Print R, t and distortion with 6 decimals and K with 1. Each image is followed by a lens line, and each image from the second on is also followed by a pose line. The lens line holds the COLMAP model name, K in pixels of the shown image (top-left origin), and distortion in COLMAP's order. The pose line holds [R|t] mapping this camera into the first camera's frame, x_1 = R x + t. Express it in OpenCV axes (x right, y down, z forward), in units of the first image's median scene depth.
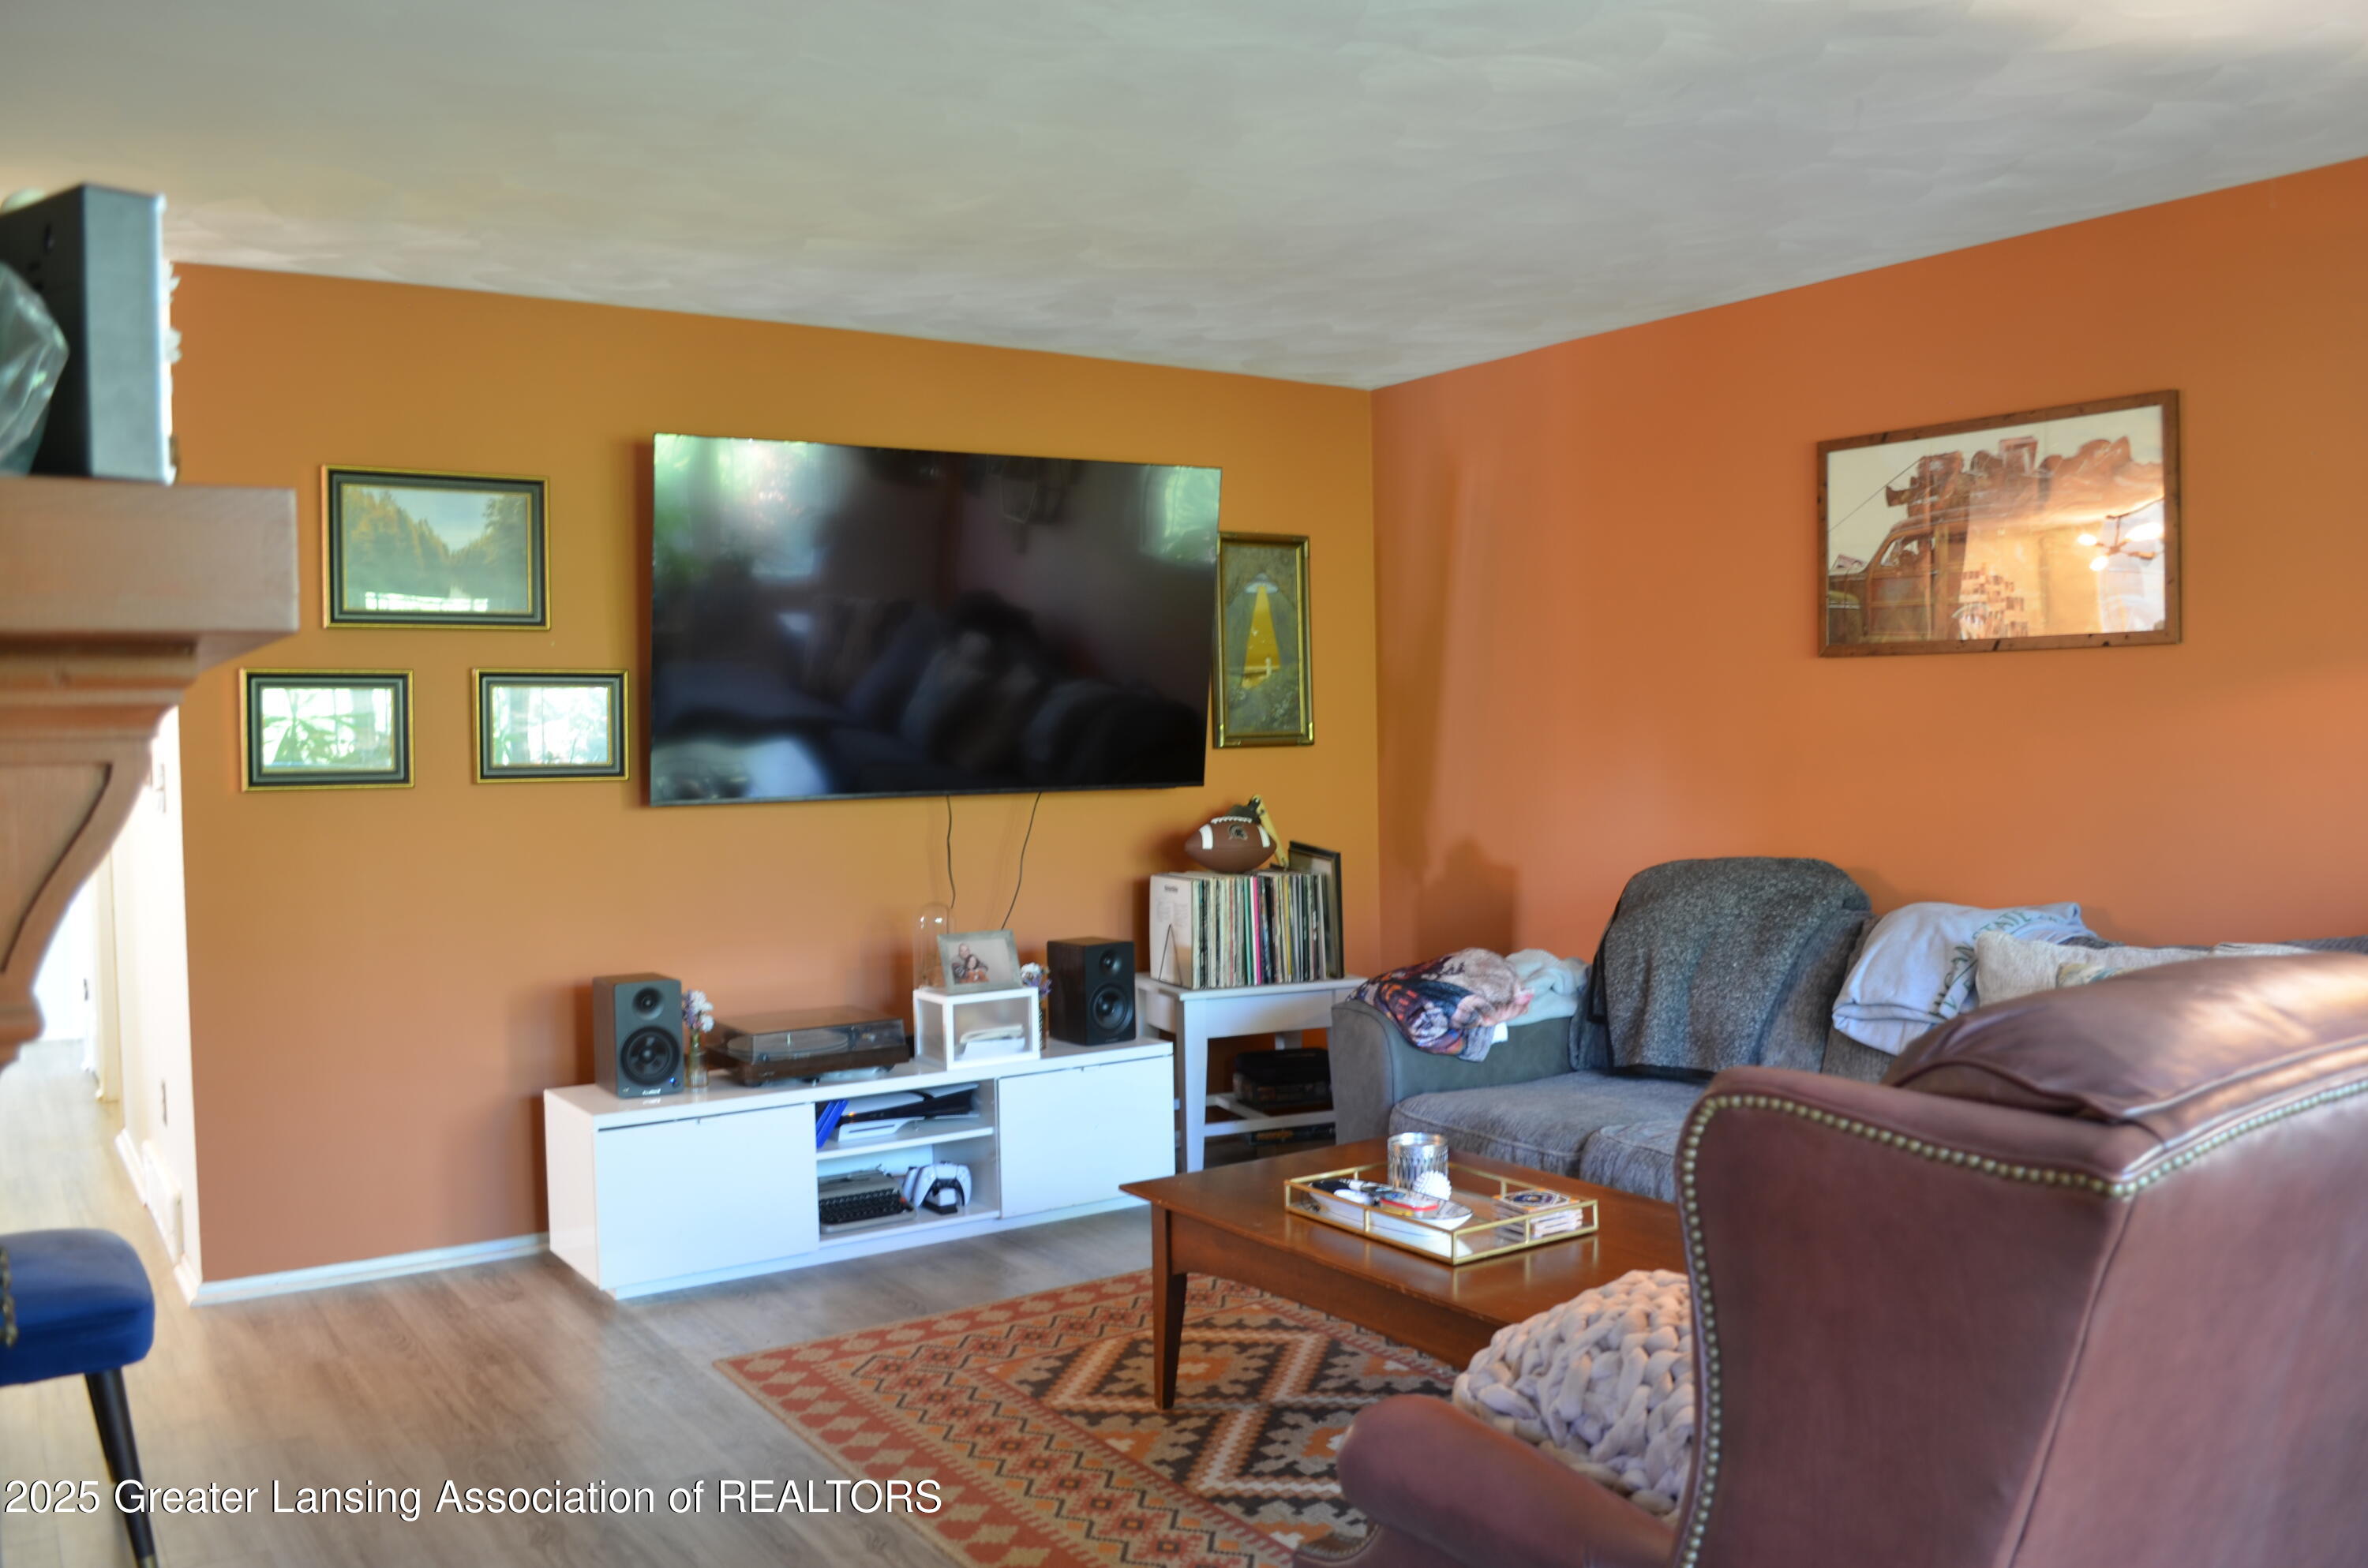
lens RADIAL K [[1853.9, 0, 1178.0], [0, 1853.9, 787.1], [0, 0, 1]] dist [-0.071902, 0.002190]
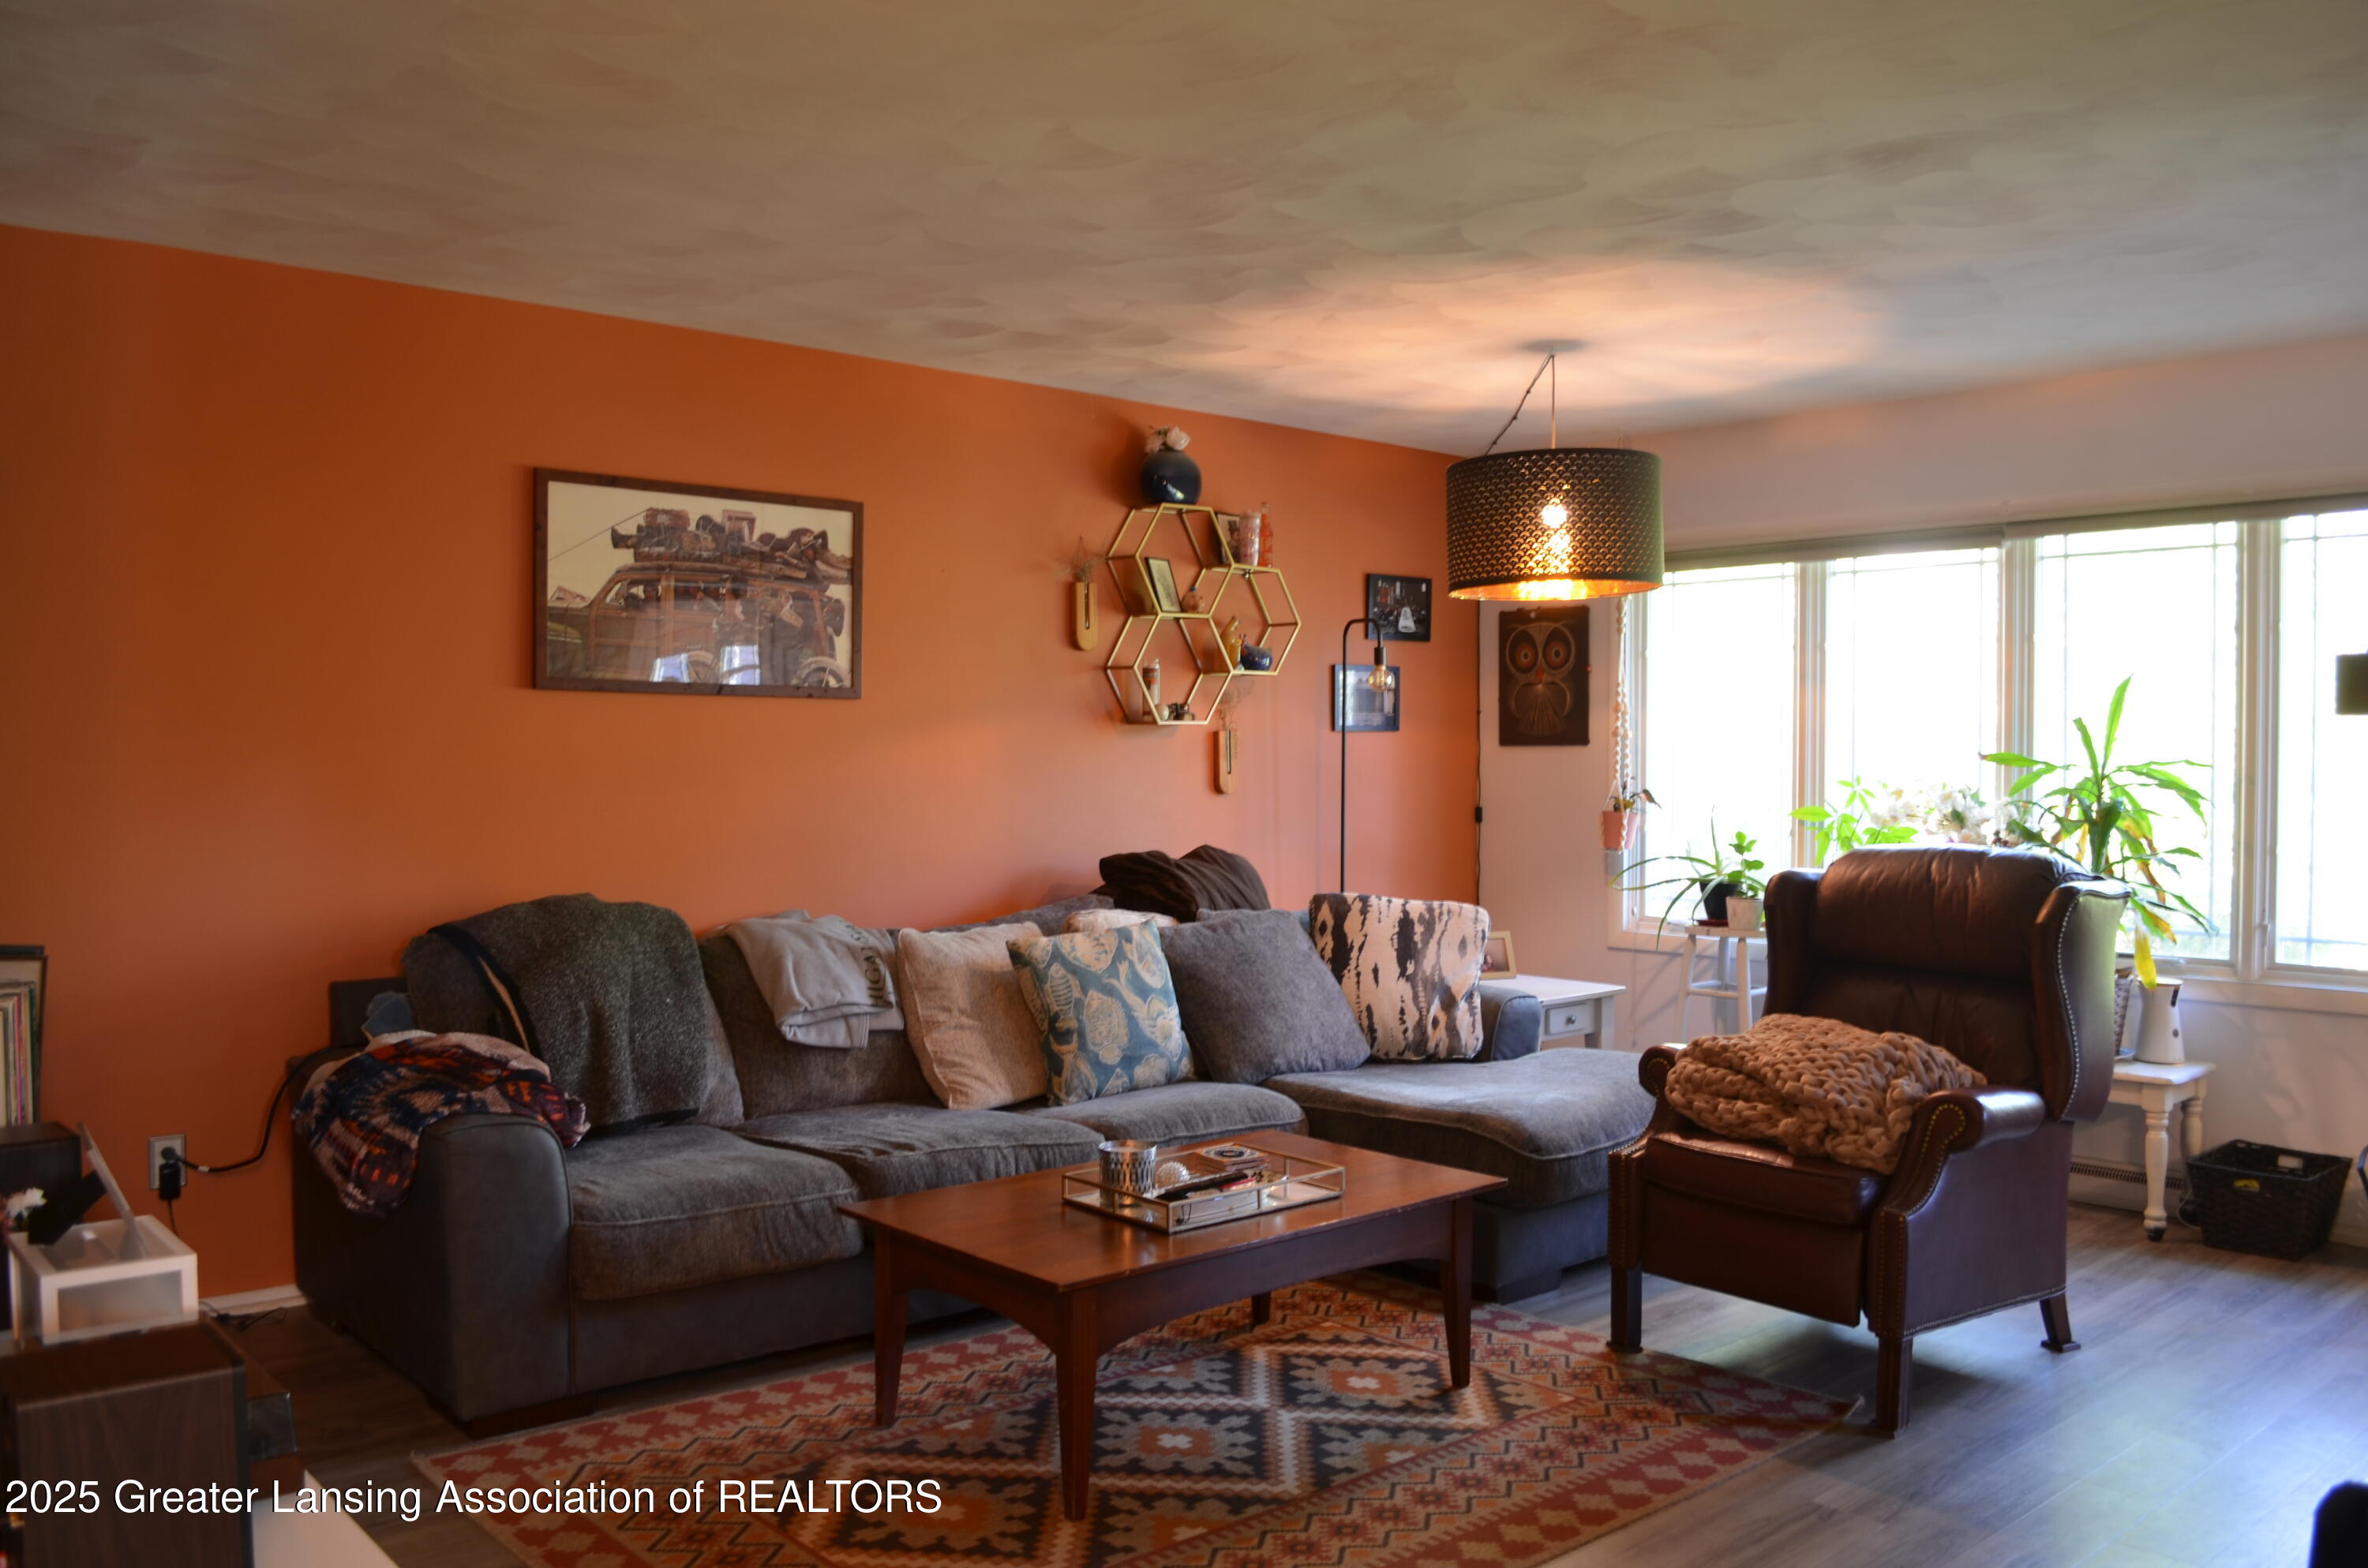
lens RADIAL K [[1853.9, 0, 1245.4], [0, 1853.9, 770.3], [0, 0, 1]] dist [-0.071902, 0.002190]
pose [[-0.130348, 0.006520, 0.991447, -0.718683], [0.027047, 0.999630, -0.003018, -0.015495], [-0.991099, 0.026422, -0.130476, 0.820514]]
